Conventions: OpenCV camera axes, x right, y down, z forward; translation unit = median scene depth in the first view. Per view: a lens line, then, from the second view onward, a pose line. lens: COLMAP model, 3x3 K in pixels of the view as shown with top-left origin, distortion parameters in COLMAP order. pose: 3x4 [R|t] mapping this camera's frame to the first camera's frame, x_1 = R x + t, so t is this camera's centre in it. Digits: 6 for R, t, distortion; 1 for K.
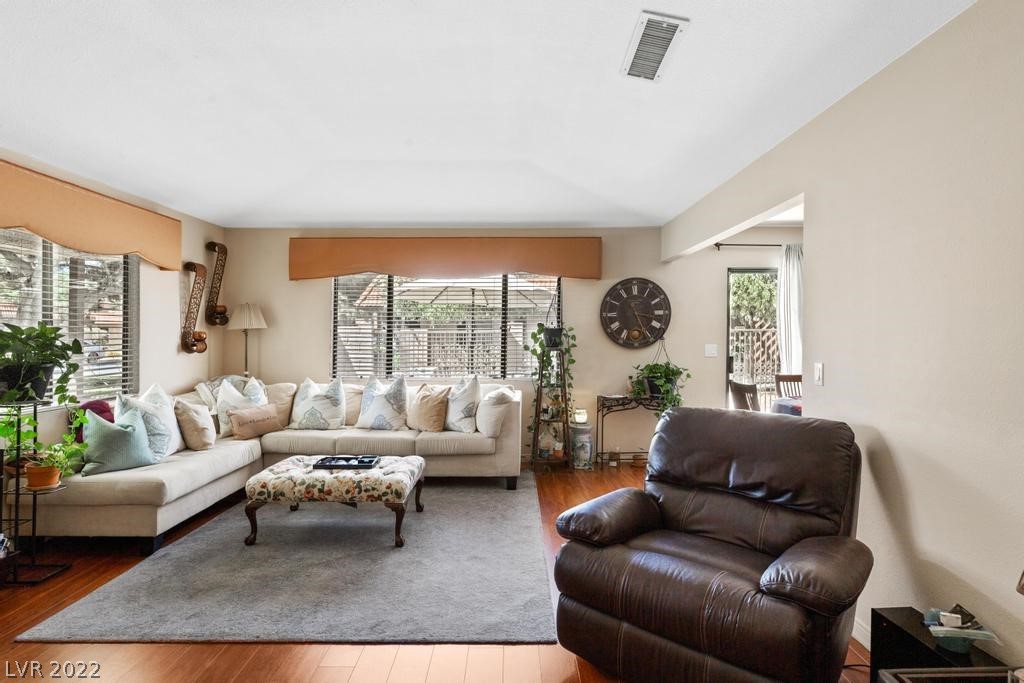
lens RADIAL K [[551.5, 0, 512.0], [0, 551.5, 341.5], [0, 0, 1]] dist [-0.001229, -0.000149]
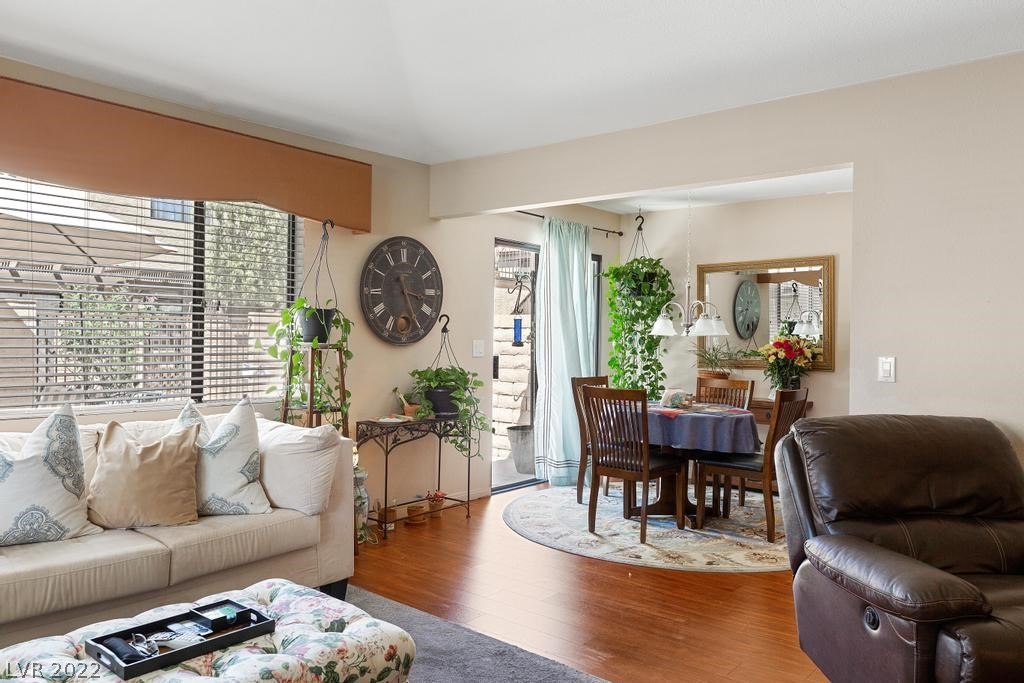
lens RADIAL K [[750.4, 0, 512.0], [0, 750.4, 341.5], [0, 0, 1]] dist [-0.000312, 0.000679]
pose [[0.649450, 0.006840, 0.760374, -0.368631], [-0.006055, 0.999974, -0.003824, 0.010880], [-0.760380, -0.002120, 0.649475, 0.326964]]
